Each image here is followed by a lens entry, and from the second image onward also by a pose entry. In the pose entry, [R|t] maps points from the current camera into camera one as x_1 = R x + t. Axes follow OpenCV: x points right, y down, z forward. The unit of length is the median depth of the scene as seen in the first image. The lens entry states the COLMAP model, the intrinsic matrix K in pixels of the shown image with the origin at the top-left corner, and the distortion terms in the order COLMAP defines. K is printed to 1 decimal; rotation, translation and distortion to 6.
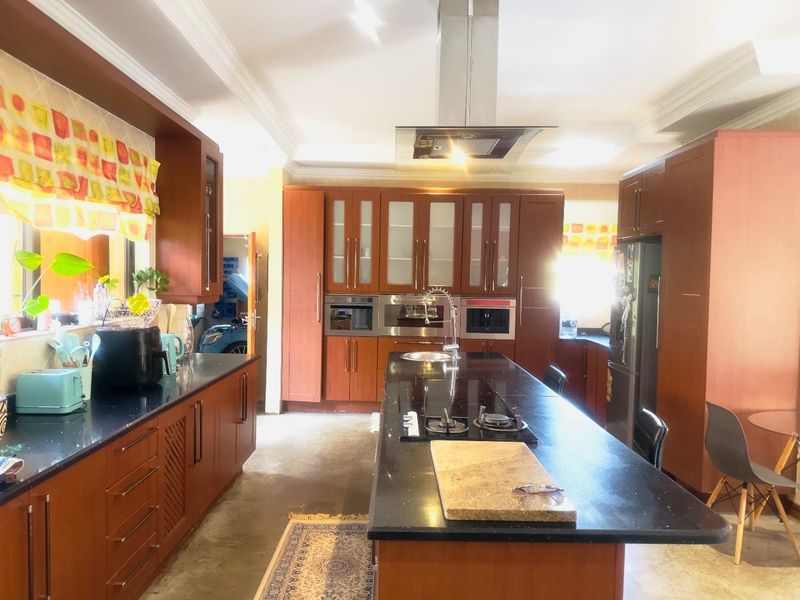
lens RADIAL K [[565.7, 0, 389.5], [0, 565.7, 303.5], [0, 0, 1]] dist [0.074620, -0.103134]
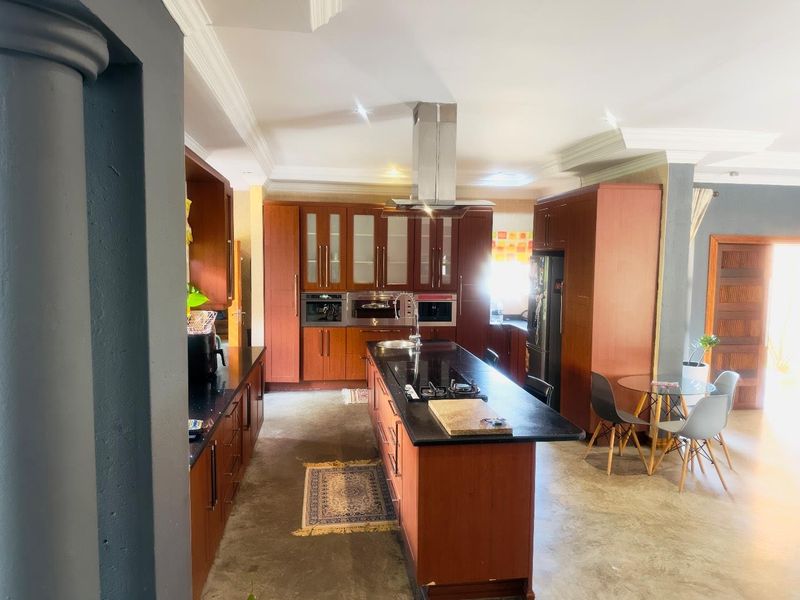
lens RADIAL K [[563.0, 0, 403.3], [0, 563.0, 303.8], [0, 0, 1]] dist [0.088351, -0.103419]
pose [[0.988271, -0.019861, 0.151415, -0.118945], [0.013752, 0.999053, 0.041286, -0.056444], [-0.152092, -0.038719, 0.987608, -0.307113]]
